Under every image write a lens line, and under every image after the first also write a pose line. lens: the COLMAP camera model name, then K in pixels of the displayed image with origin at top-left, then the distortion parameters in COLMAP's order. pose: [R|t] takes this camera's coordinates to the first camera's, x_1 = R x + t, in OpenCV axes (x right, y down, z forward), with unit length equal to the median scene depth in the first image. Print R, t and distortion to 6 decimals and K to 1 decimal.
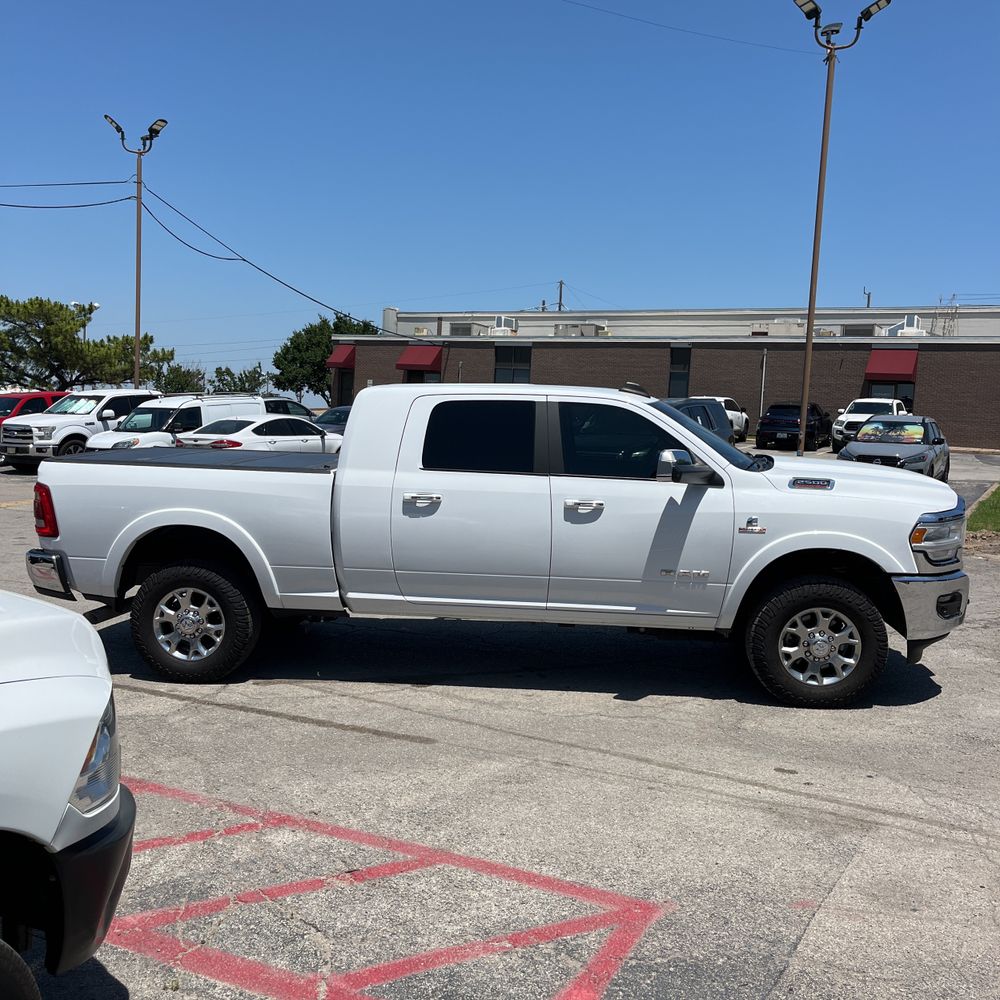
lens RADIAL K [[1016.4, 0, 500.0], [0, 1016.4, 500.0], [0, 0, 1]] dist [0.054442, -0.059086]
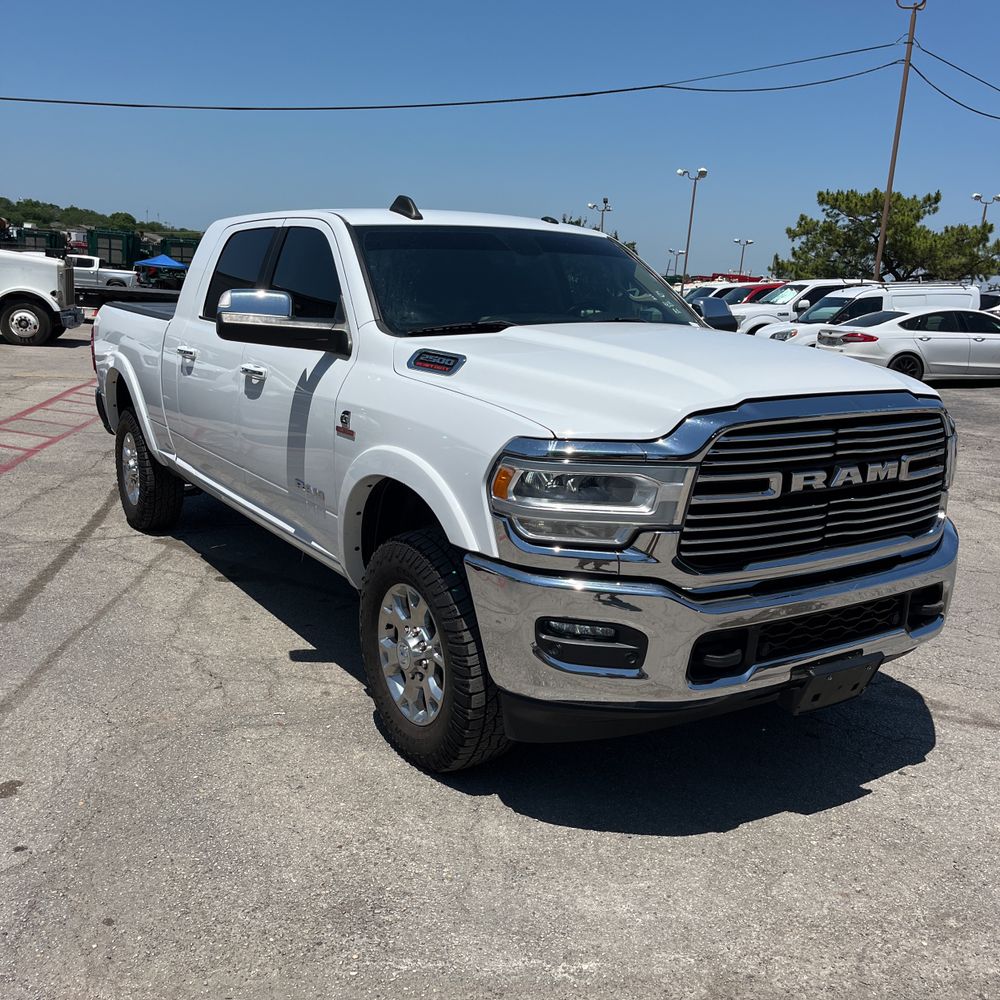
lens RADIAL K [[1015.2, 0, 513.3], [0, 1015.2, 517.0], [0, 0, 1]] dist [0.037705, -0.037072]
pose [[0.627902, 0.174654, -0.758443, 0.680934], [-0.094030, 0.984381, 0.148837, -0.016966], [0.772591, -0.022139, 0.634517, 0.622179]]
